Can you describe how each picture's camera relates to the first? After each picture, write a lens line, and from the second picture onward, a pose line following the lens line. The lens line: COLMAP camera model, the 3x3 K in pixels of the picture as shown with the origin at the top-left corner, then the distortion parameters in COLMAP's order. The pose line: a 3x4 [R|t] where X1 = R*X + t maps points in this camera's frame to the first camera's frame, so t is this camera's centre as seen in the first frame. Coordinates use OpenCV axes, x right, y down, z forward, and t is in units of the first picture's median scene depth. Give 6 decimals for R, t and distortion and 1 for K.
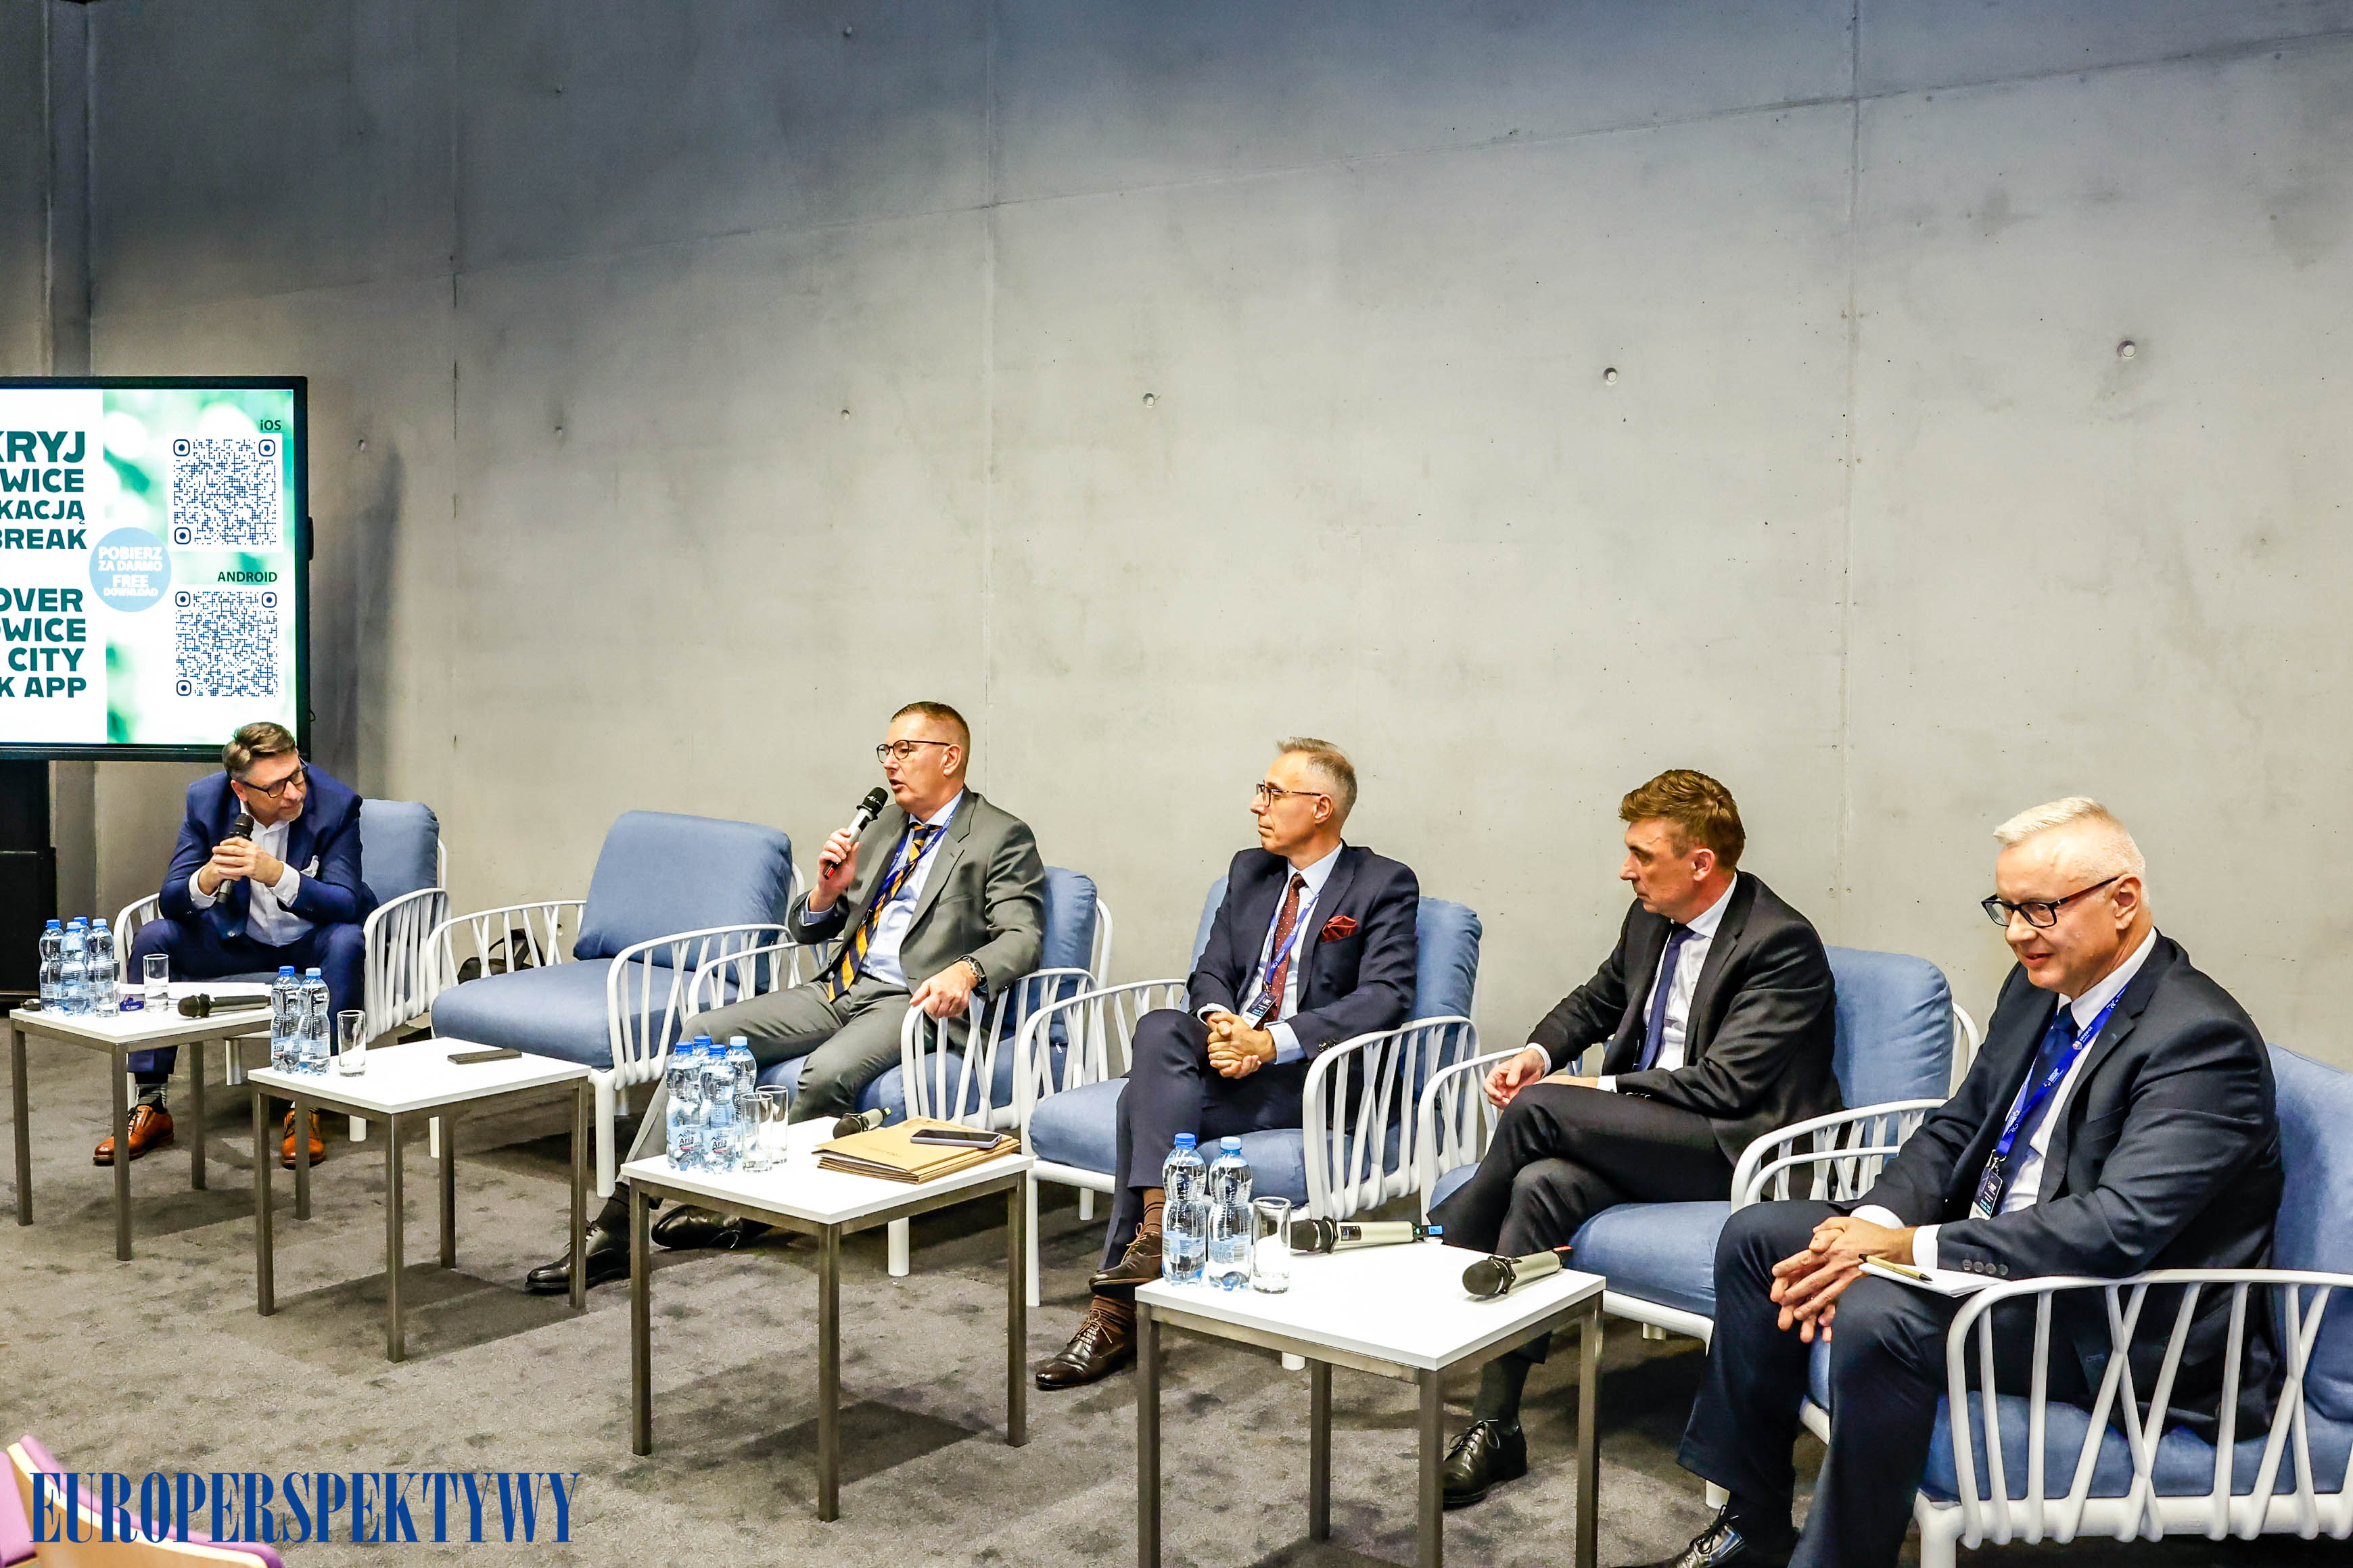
lens RADIAL K [[2378.2, 0, 1175.3], [0, 2378.2, 780.2], [0, 0, 1]] dist [0.010008, 0.000000]
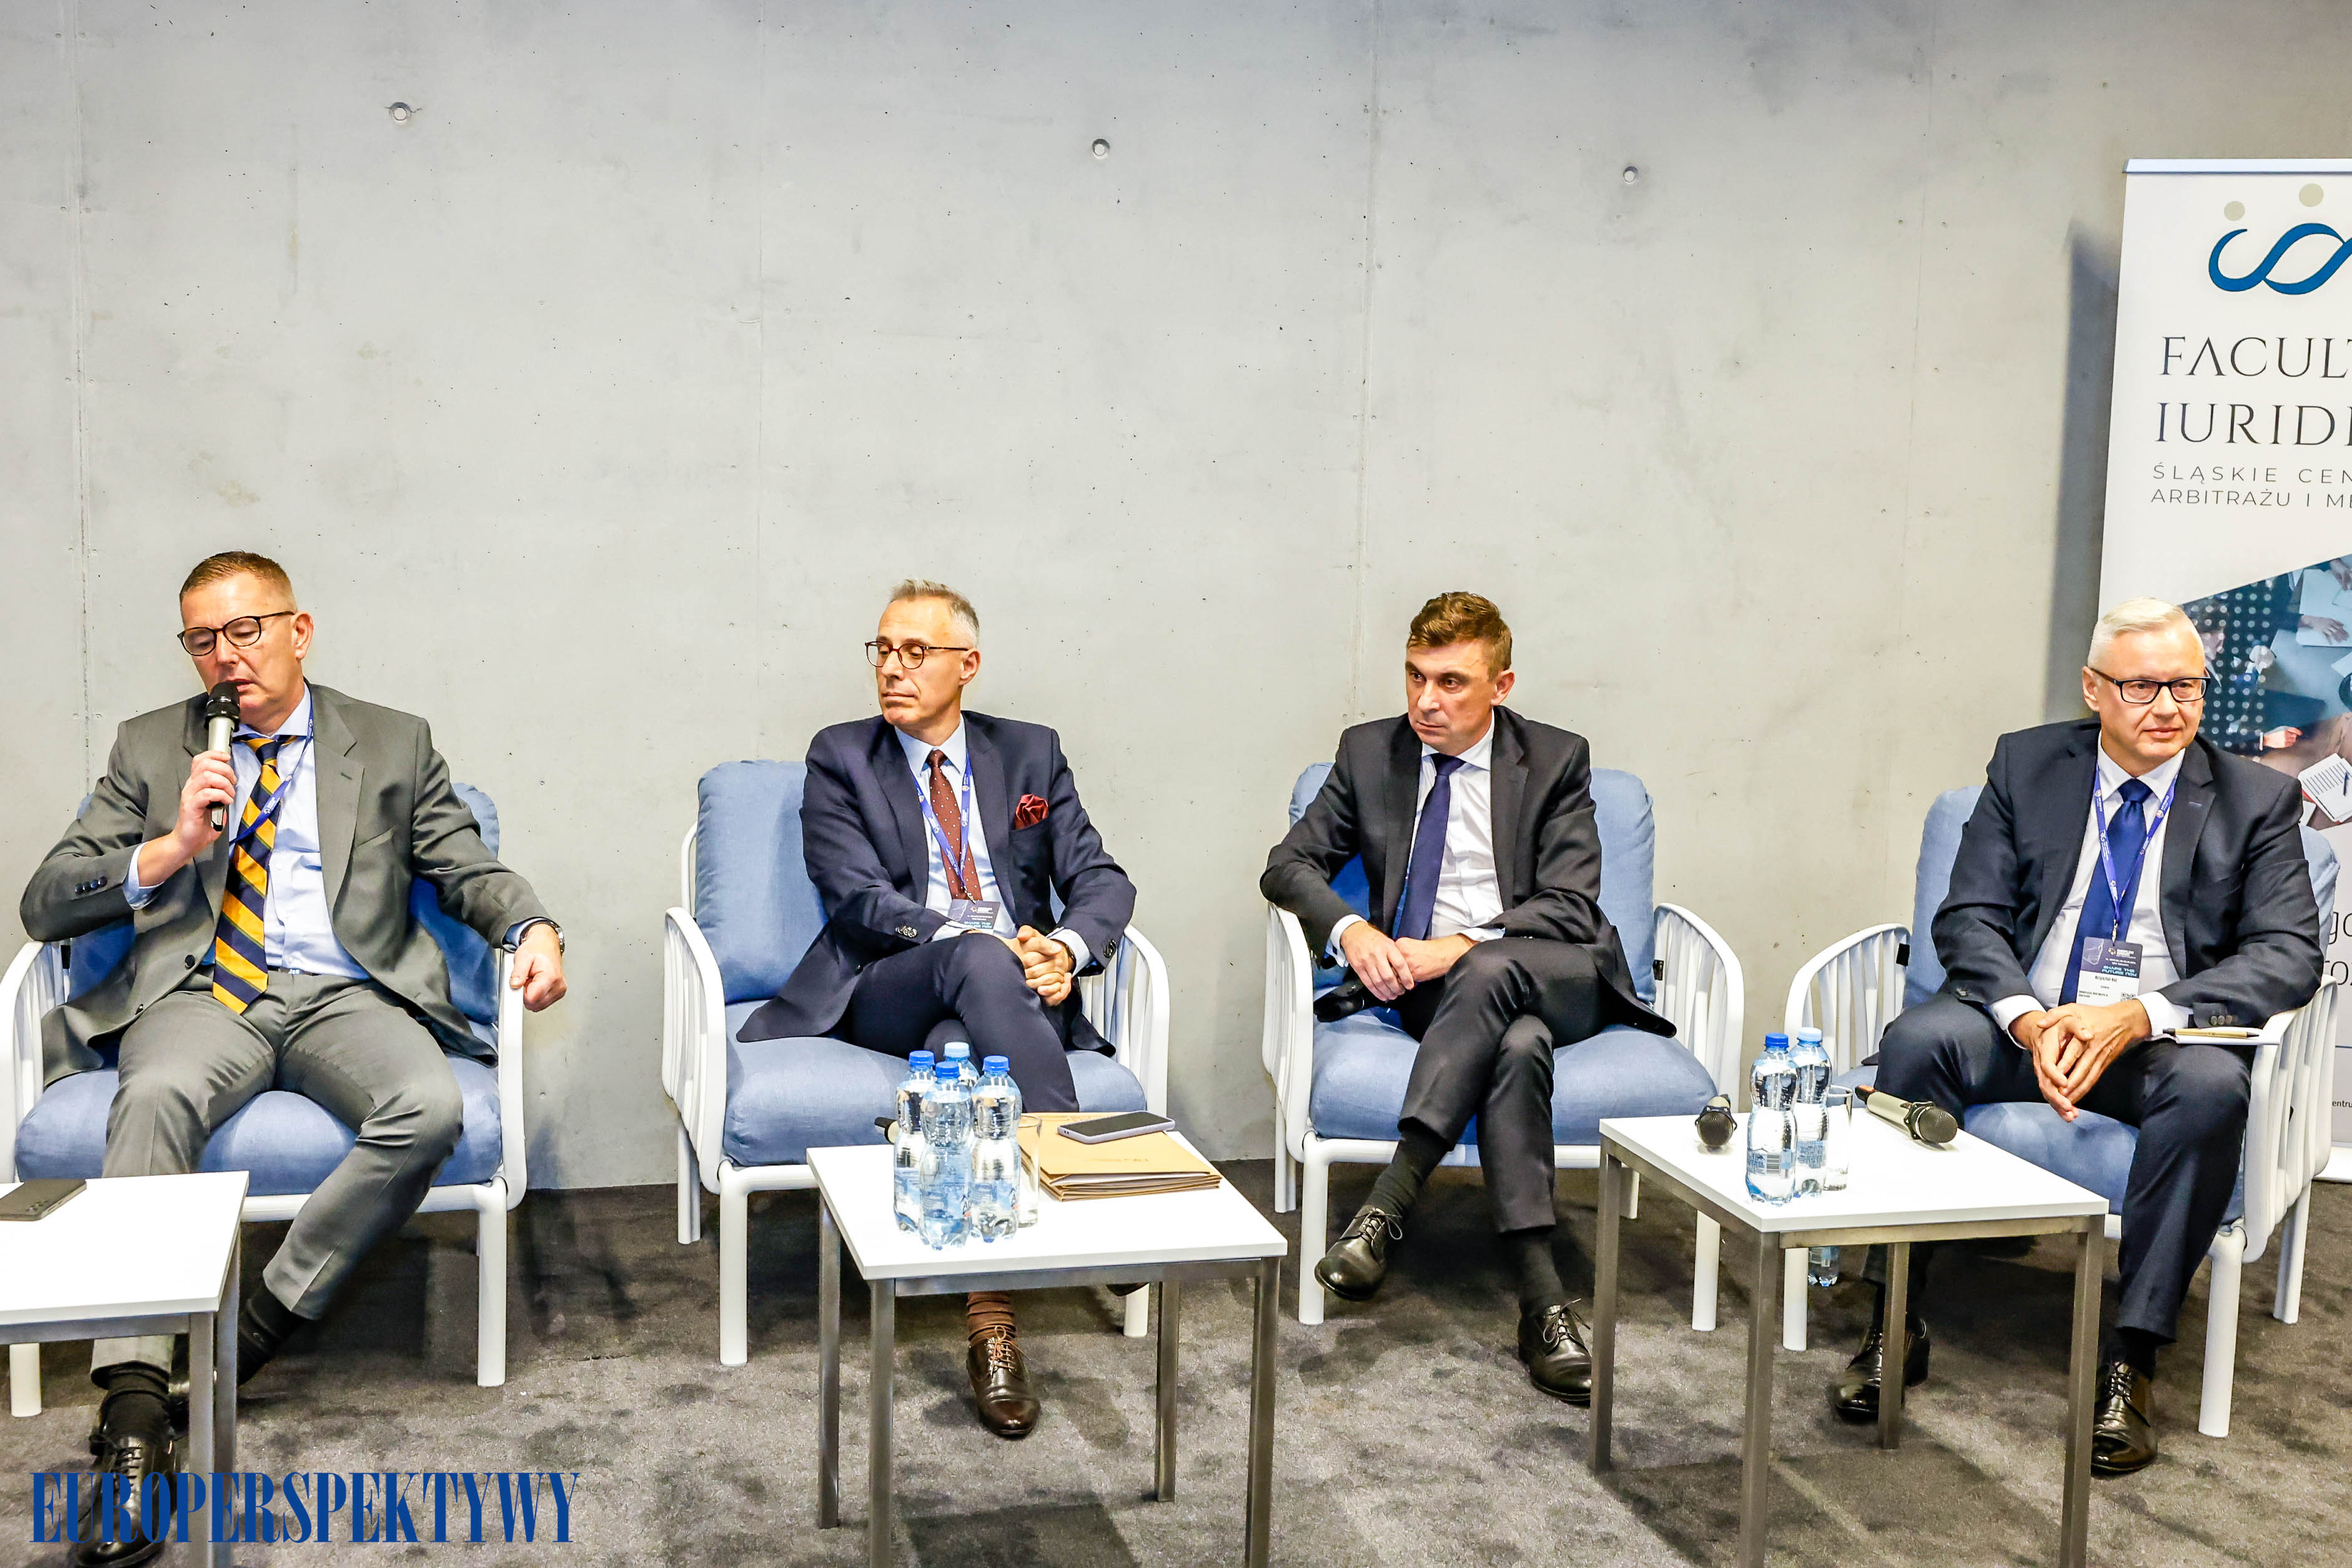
lens RADIAL K [[2651.1, 0, 1174.4], [0, 2651.1, 775.5], [0, 0, 1]] dist [0.048122, 0.000000]
pose [[0.625092, -0.098934, 0.774256, -0.610352], [0.044493, 0.994838, 0.091199, -0.031350], [-0.779282, -0.022558, 0.626268, 0.387573]]
